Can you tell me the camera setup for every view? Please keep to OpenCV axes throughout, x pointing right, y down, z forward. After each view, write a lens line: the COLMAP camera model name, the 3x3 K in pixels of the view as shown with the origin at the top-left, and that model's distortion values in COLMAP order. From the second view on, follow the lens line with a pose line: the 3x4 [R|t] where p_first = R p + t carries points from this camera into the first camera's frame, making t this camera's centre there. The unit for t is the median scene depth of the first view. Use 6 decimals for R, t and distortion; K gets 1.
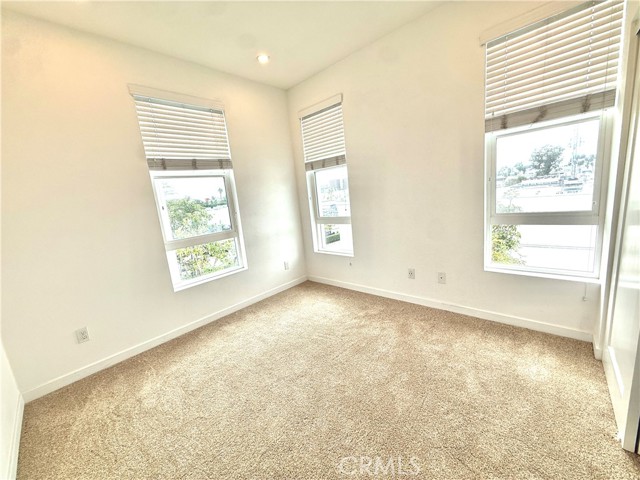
lens RADIAL K [[255.2, 0, 318.8], [0, 255.2, 240.2], [0, 0, 1]] dist [-0.000864, 0.000064]
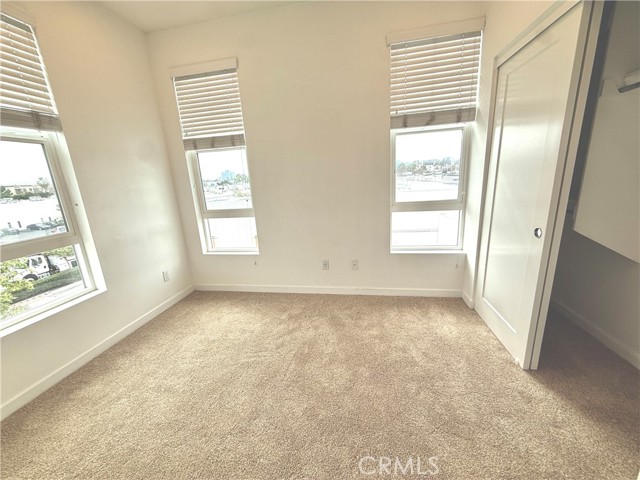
lens RADIAL K [[255.2, 0, 321.6], [0, 255.2, 240.5], [0, 0, 1]] dist [-0.000864, 0.000064]
pose [[0.844721, -0.081893, 0.528905, -0.174924], [0.069902, 0.996641, 0.042673, -0.005888], [-0.530623, 0.000924, 0.847607, 0.176747]]
